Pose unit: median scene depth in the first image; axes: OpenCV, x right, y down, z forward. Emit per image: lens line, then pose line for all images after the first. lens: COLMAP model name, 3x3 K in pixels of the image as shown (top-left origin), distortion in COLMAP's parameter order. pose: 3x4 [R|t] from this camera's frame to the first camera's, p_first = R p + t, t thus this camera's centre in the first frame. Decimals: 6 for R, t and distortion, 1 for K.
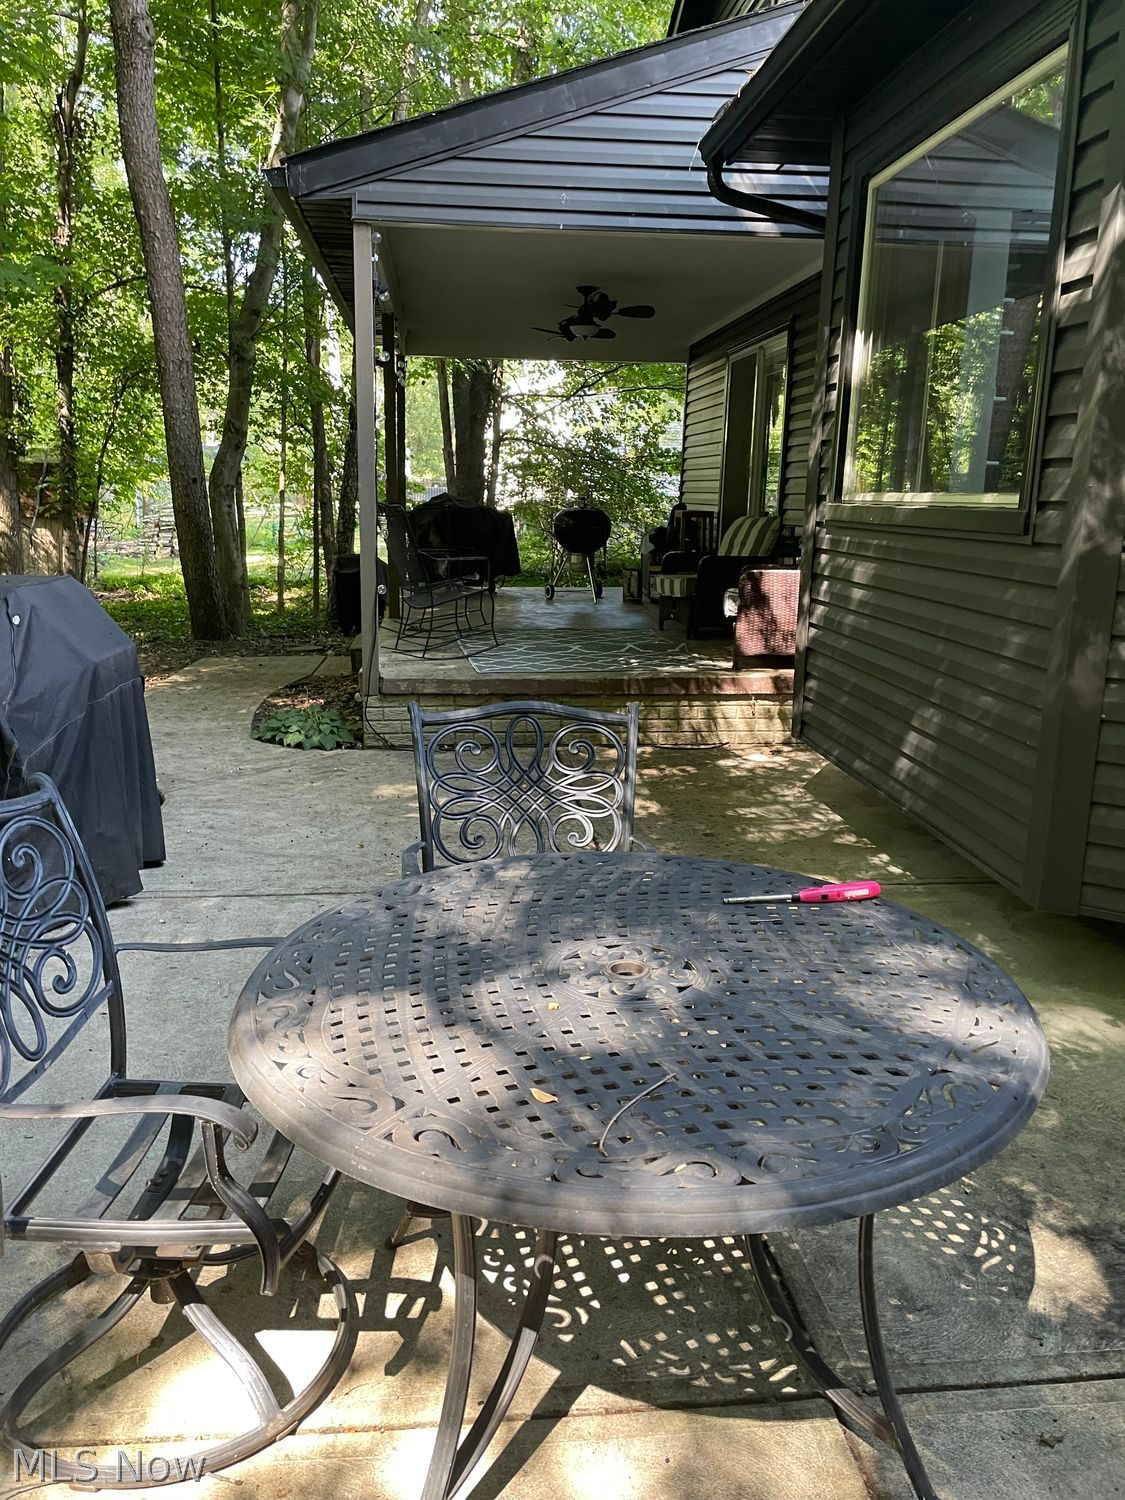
lens RADIAL K [[1117.5, 0, 536.4], [0, 1117.5, 737.1], [0, 0, 1]] dist [0.082908, -0.106629]
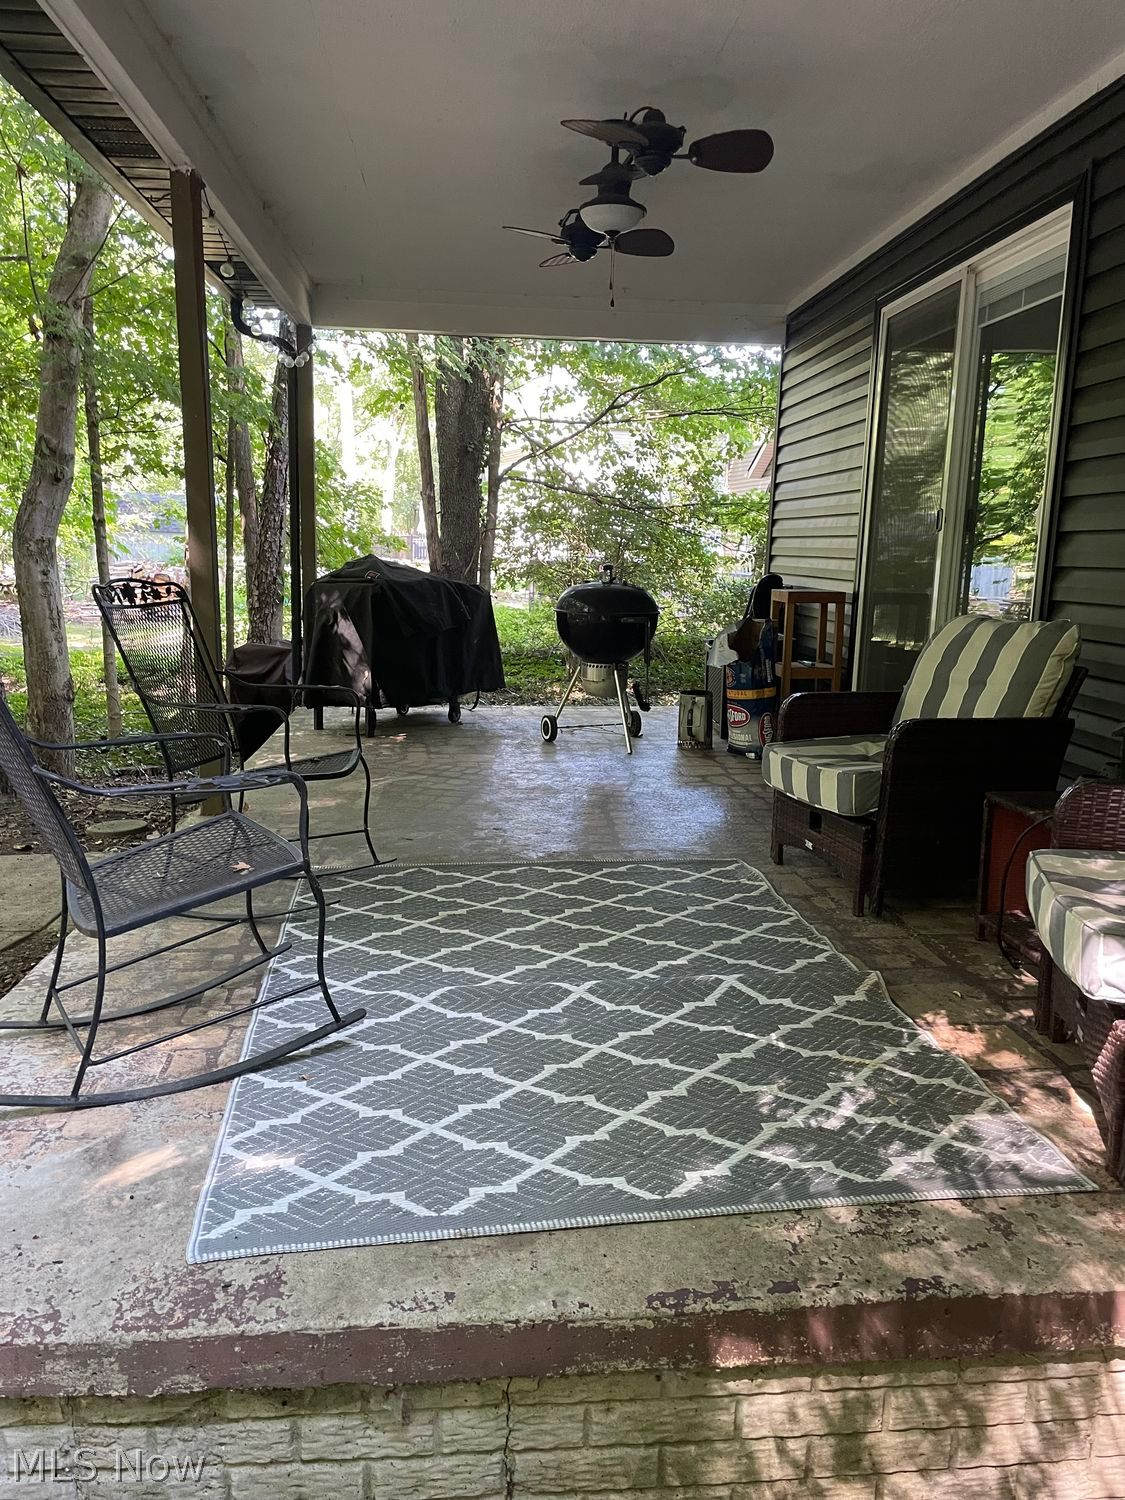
lens RADIAL K [[1131.5, 0, 562.5], [0, 1131.5, 750.0], [0, 0, 1]] dist [0.083426, -0.112393]
pose [[0.999975, 0.006597, -0.002355, 0.011986], [-0.006683, 0.999239, -0.038433, -0.057995], [0.002099, 0.038447, 0.999258, 0.254320]]
